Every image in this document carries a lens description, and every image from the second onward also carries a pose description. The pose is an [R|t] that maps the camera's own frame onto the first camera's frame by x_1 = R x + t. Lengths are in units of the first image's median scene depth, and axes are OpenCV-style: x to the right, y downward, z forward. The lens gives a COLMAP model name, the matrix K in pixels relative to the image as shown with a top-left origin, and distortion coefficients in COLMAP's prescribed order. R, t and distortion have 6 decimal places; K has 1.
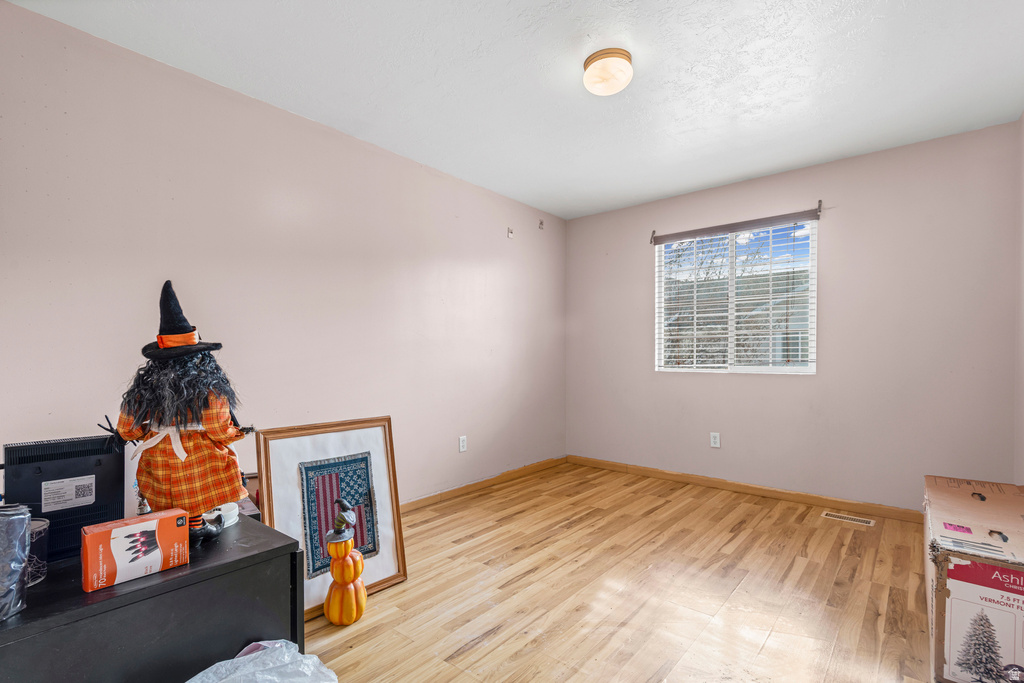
lens RADIAL K [[475.1, 0, 509.7], [0, 475.1, 344.3], [0, 0, 1]] dist [0.006439, -0.001760]
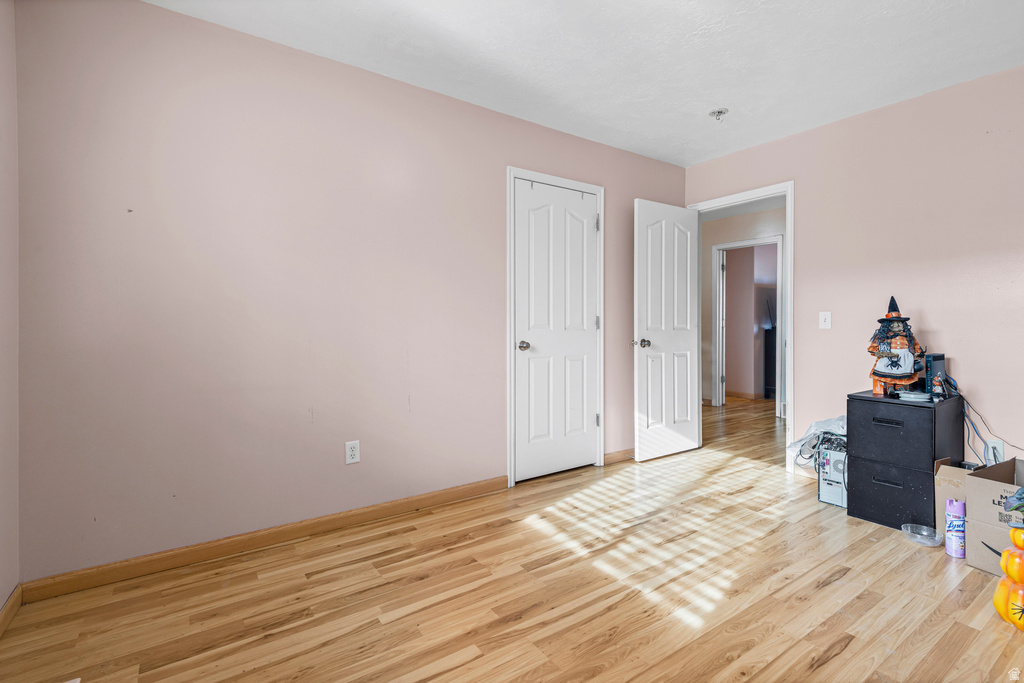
lens RADIAL K [[475.1, 0, 516.8], [0, 475.1, 333.9], [0, 0, 1]] dist [0.006439, -0.001760]
pose [[-0.965876, -0.008250, 0.258874, 0.312778], [-0.005528, 0.999922, 0.011241, 0.036847], [-0.258947, 0.009426, -0.965846, 1.960416]]
